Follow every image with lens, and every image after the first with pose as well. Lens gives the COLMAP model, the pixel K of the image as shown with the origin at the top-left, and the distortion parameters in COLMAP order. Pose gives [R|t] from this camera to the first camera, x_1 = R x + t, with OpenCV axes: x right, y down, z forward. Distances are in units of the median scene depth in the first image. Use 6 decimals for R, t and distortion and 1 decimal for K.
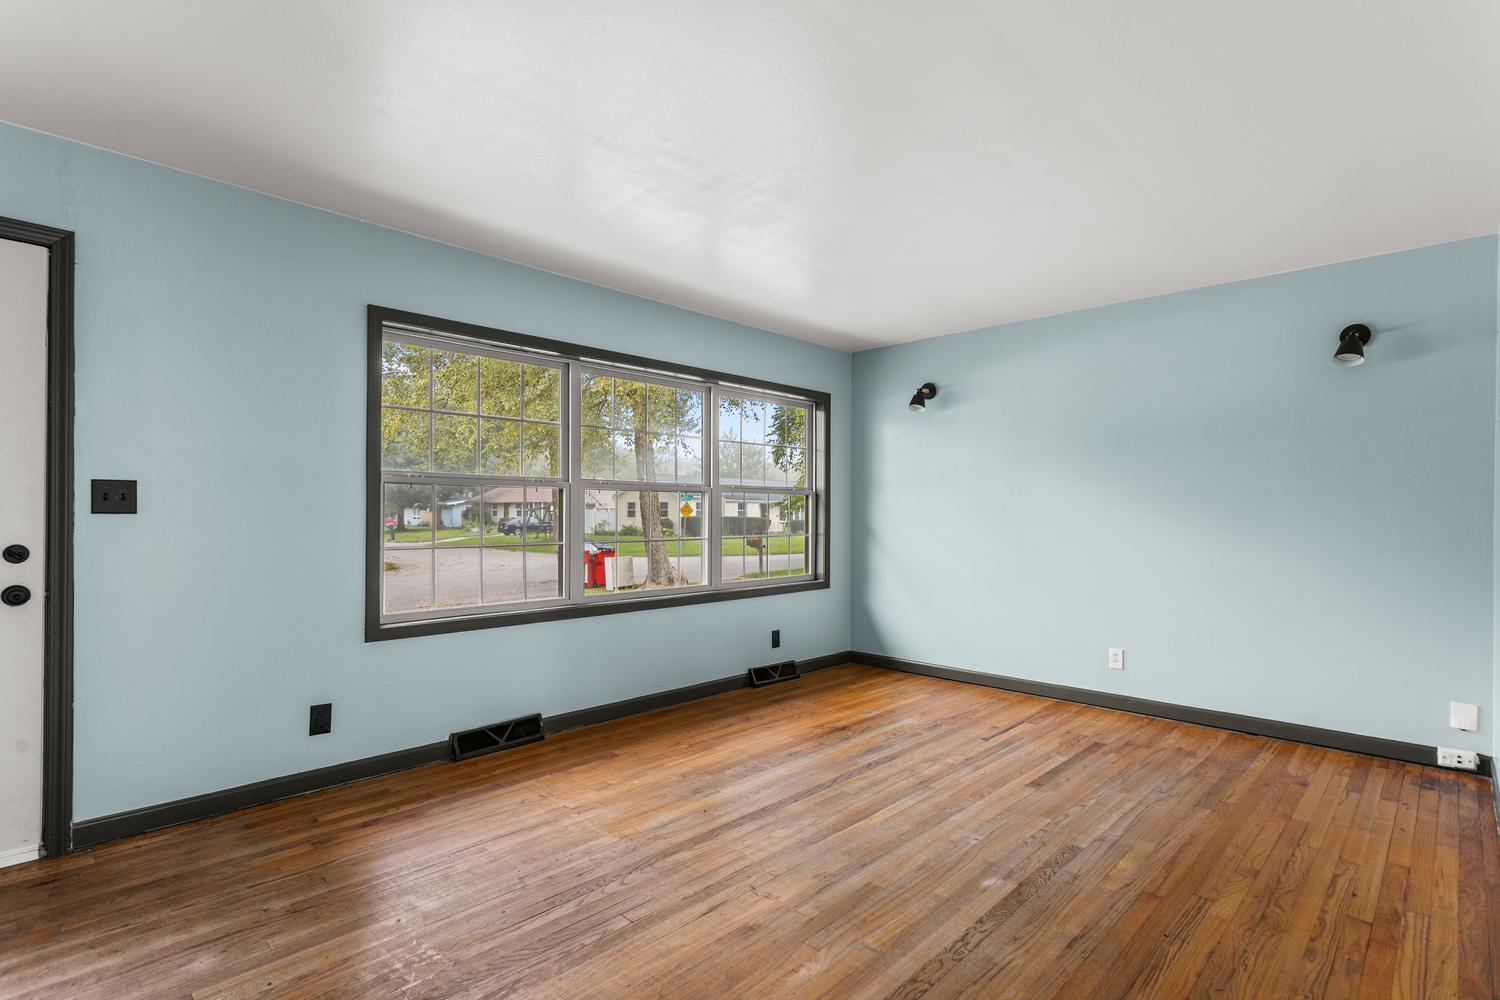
lens RADIAL K [[726.8, 0, 745.7], [0, 726.8, 523.5], [0, 0, 1]] dist [0.001944, -0.000428]
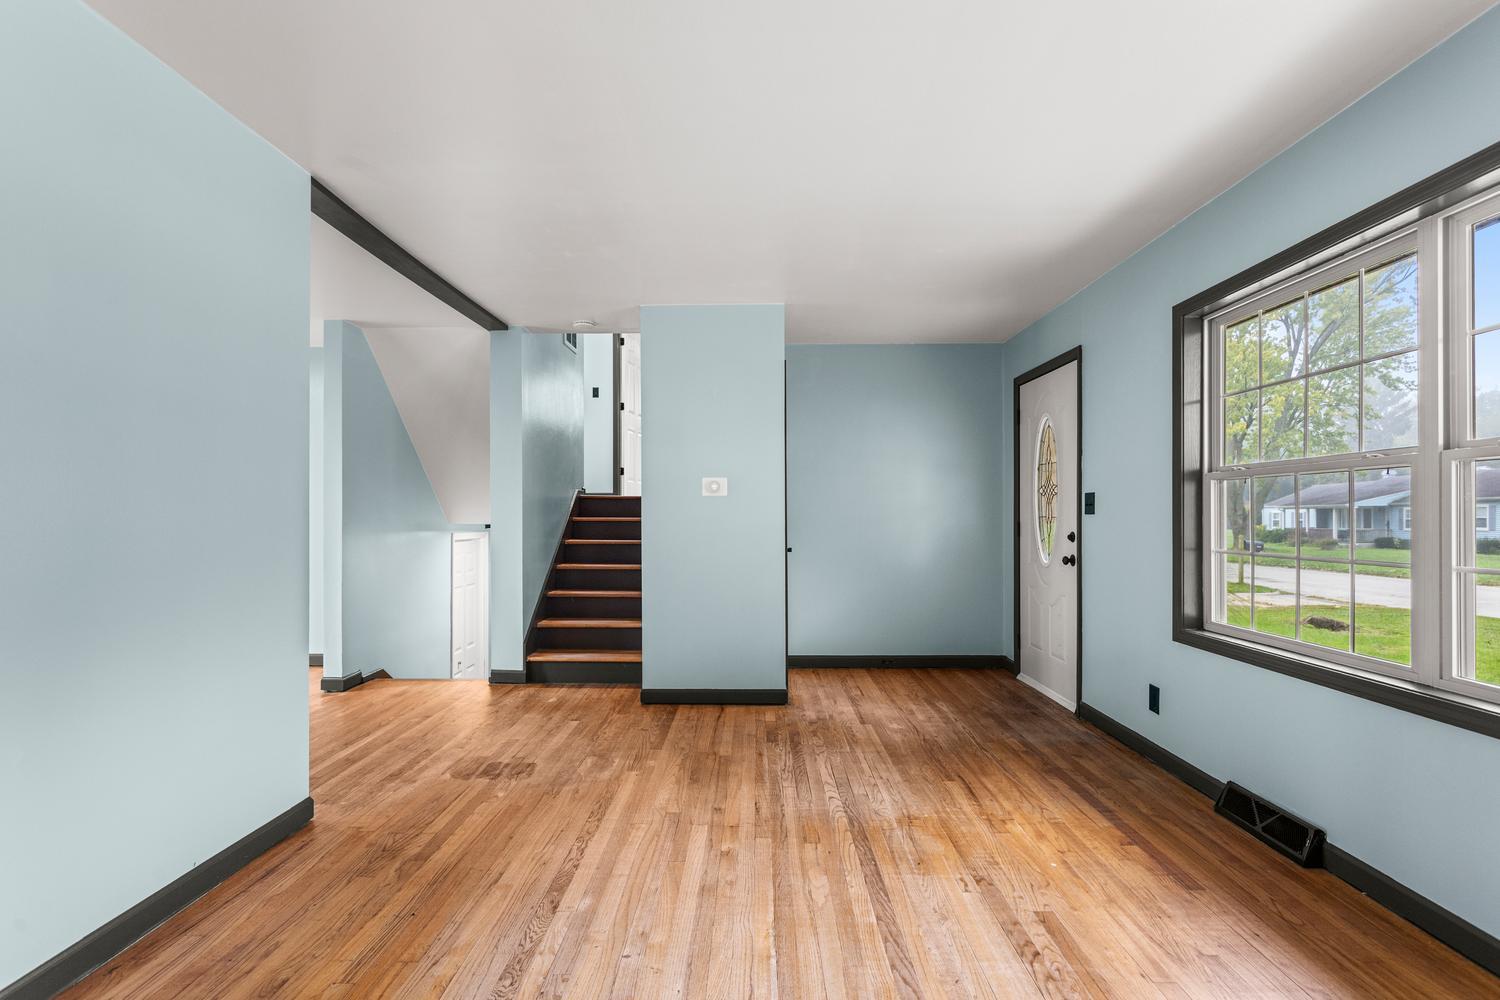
lens RADIAL K [[726.8, 0, 745.7], [0, 726.8, 523.5], [0, 0, 1]] dist [0.001944, -0.000428]
pose [[-0.726890, 0.005755, -0.686730, 0.773428], [-0.008898, 0.999802, 0.017797, -0.014159], [0.686696, 0.019047, -0.726695, 1.700366]]
